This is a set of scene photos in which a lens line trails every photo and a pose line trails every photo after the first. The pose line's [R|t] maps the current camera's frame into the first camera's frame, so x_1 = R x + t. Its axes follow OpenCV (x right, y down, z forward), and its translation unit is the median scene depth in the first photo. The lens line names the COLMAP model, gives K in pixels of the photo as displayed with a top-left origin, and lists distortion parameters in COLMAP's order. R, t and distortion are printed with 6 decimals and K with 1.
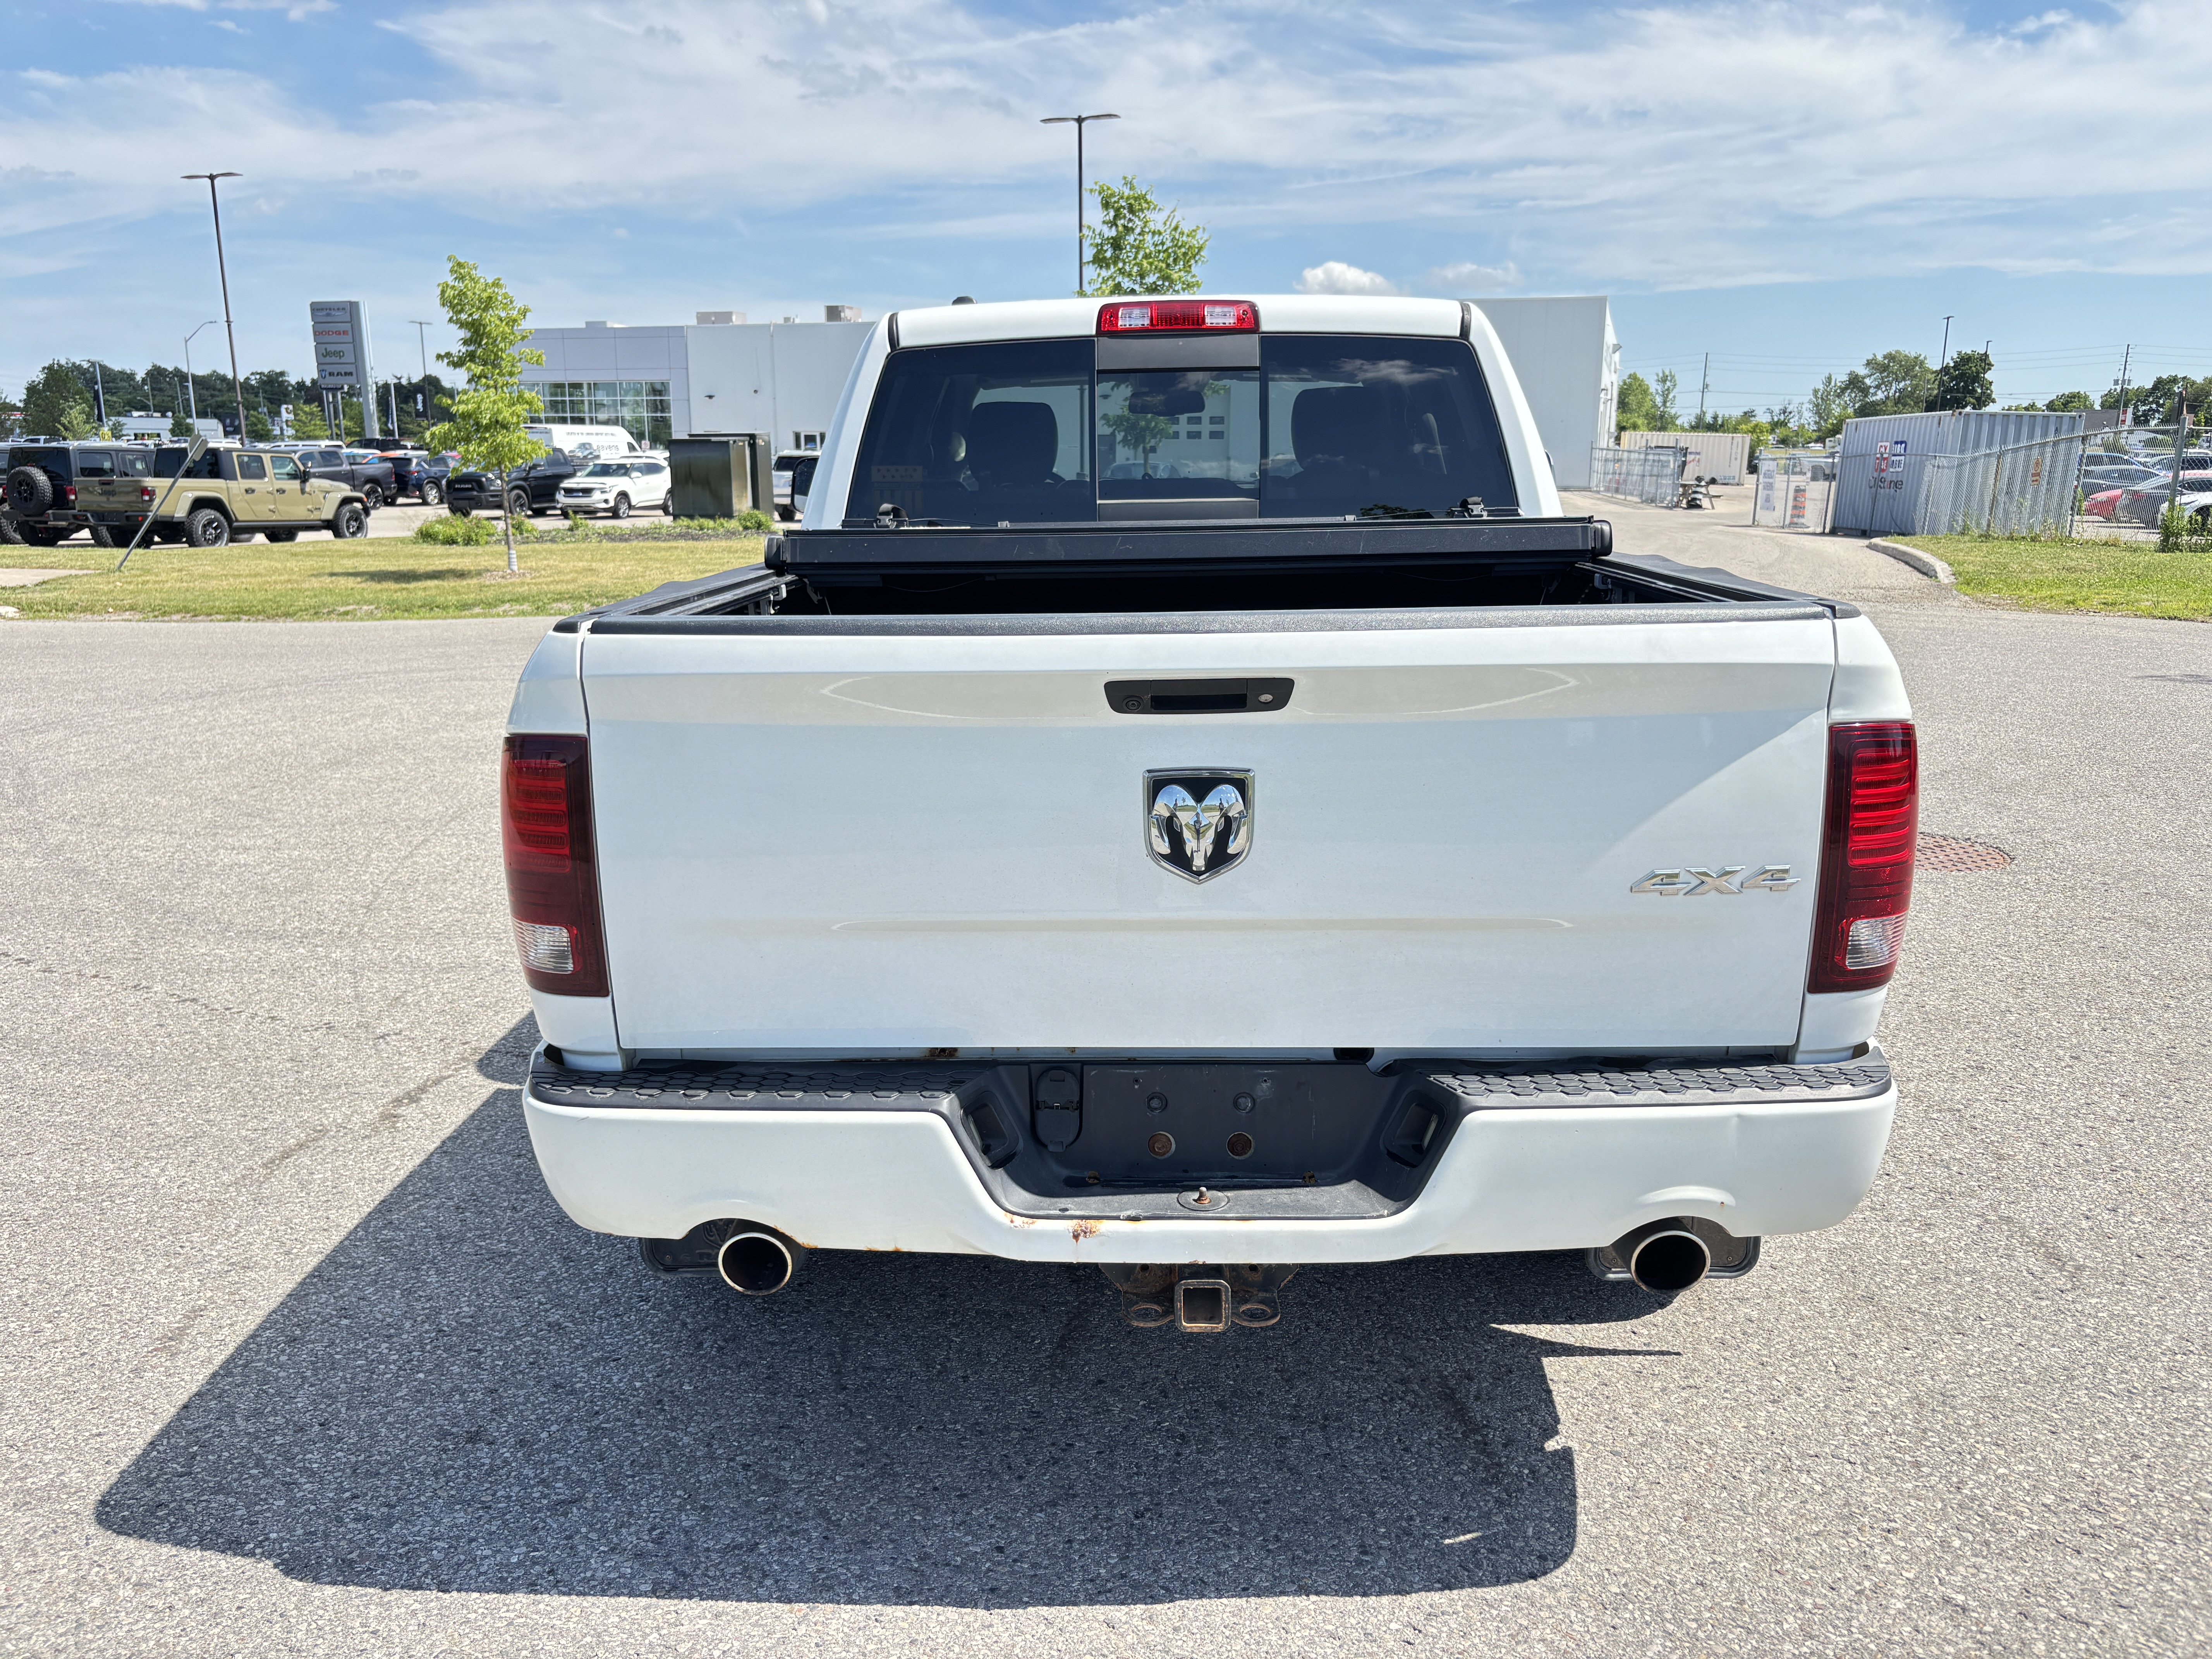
lens RADIAL K [[1662.6, 0, 1077.5], [0, 1662.6, 844.1], [0, 0, 1]] dist [0.050592, -0.059863]
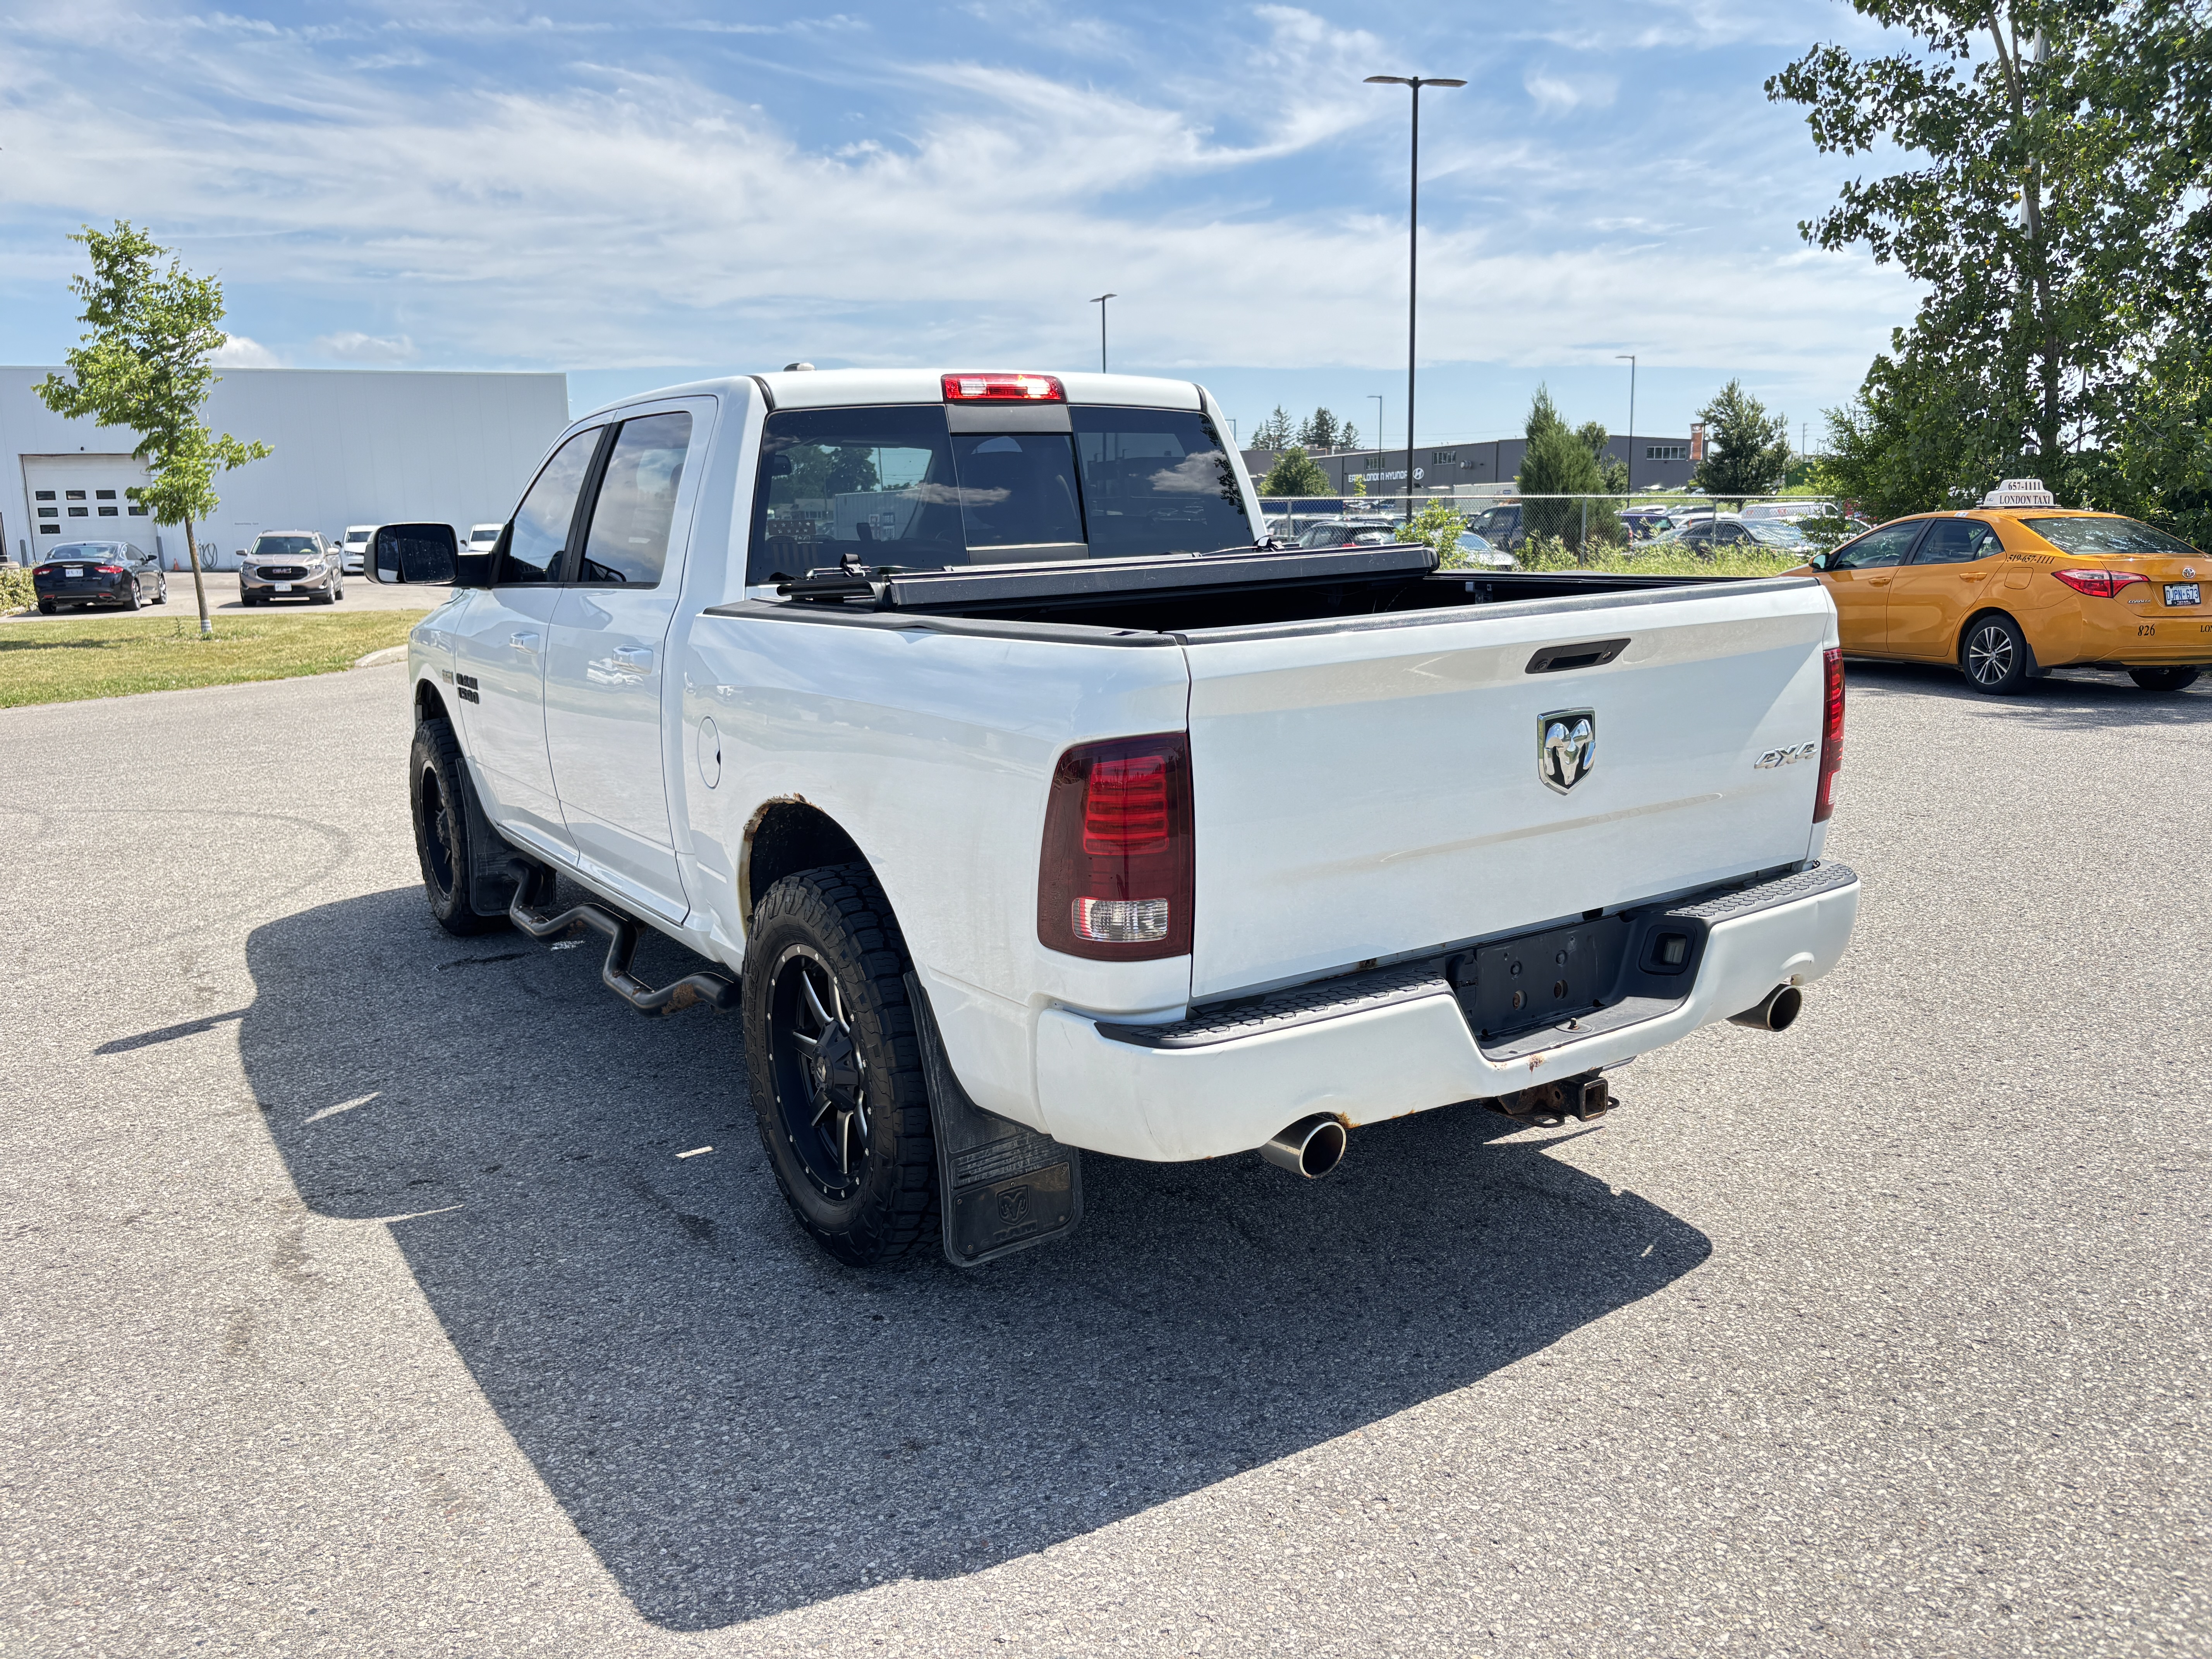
lens RADIAL K [[1684.3, 0, 1083.3], [0, 1684.3, 830.4], [0, 0, 1]] dist [0.029334, -0.006403]
pose [[0.818891, -0.121352, 0.560973, -0.652166], [0.150533, 0.988587, -0.005889, 0.000967], [-0.553856, 0.089268, 0.827813, 0.037938]]
